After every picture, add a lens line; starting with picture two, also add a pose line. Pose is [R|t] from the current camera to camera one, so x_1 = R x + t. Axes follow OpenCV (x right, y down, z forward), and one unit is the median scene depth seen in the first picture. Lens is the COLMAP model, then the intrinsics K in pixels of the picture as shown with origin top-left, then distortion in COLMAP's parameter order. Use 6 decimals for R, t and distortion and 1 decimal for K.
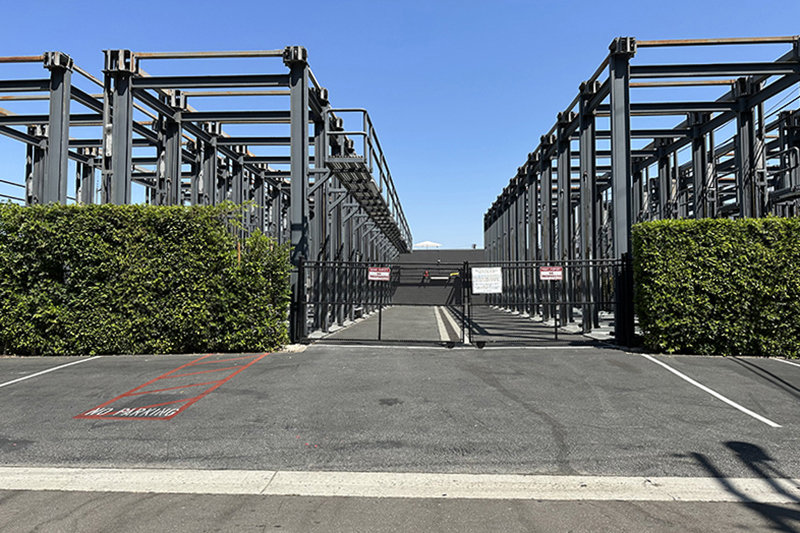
lens RADIAL K [[546.7, 0, 406.3], [0, 546.7, 259.3], [0, 0, 1]] dist [0.027314, -0.040548]
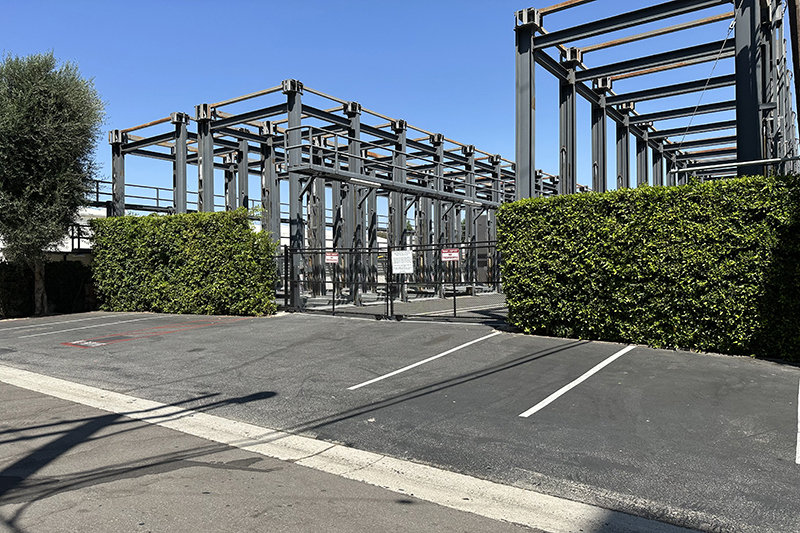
lens RADIAL K [[546.7, 0, 421.1], [0, 546.7, 264.1], [0, 0, 1]] dist [0.027314, -0.040548]
pose [[0.853551, -0.009147, -0.520929, 0.839305], [0.033369, 0.998753, 0.037138, 0.002715], [0.519940, -0.049082, 0.852792, 0.060770]]
